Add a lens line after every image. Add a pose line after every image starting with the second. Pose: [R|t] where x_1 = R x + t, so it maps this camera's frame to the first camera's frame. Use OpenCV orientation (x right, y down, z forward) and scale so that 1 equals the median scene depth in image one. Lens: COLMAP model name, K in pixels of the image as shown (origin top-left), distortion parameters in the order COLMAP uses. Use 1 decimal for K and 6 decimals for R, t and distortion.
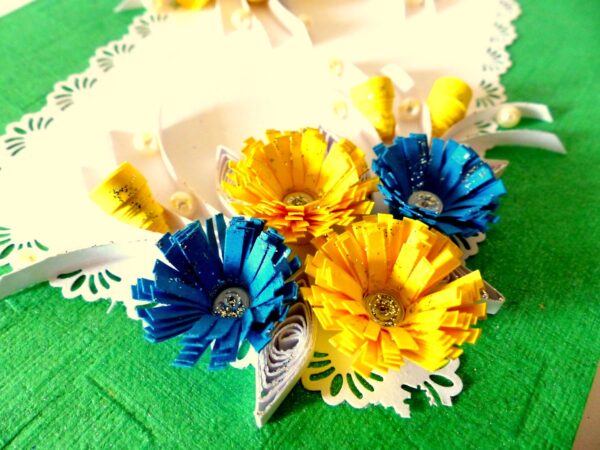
lens RADIAL K [[439.8, 0, 289.4], [0, 439.8, 208.5], [0, 0, 1]] dist [-0.030406, -0.000270]
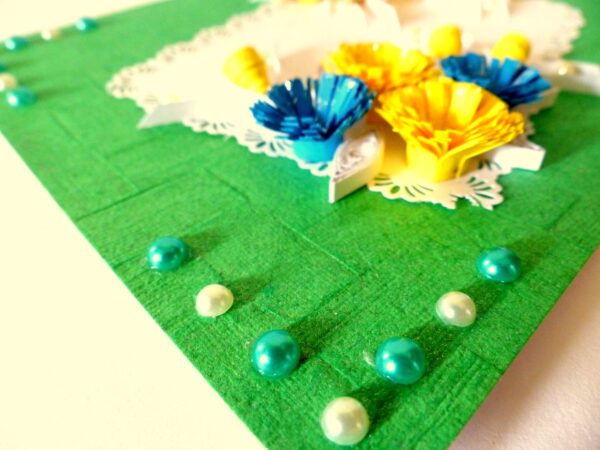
lens RADIAL K [[437.3, 0, 300.0], [0, 437.3, 225.0], [0, 0, 1]] dist [-0.033352, 0.004216]
pose [[0.982550, 0.101619, -0.155784, 0.040795], [-0.127846, 0.977319, -0.168828, 0.683180], [0.135094, 0.185798, 0.973257, -0.203289]]
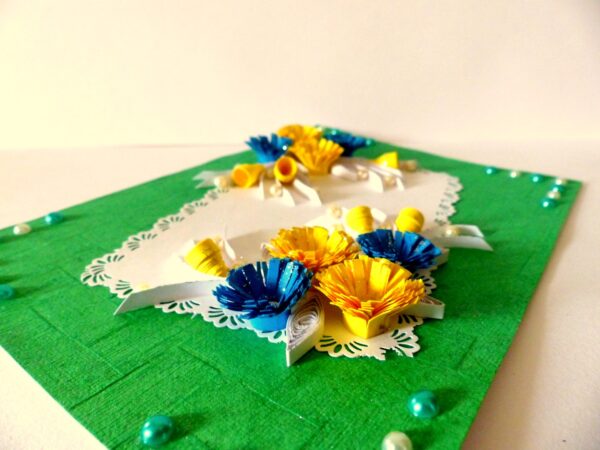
lens RADIAL K [[437.3, 0, 300.0], [0, 437.3, 225.0], [0, 0, 1]] dist [-0.033352, 0.004216]
pose [[0.999423, -0.022653, -0.025308, 0.020868], [0.008098, 0.882545, -0.470158, 0.680180], [0.032986, 0.469682, 0.882219, -0.524841]]
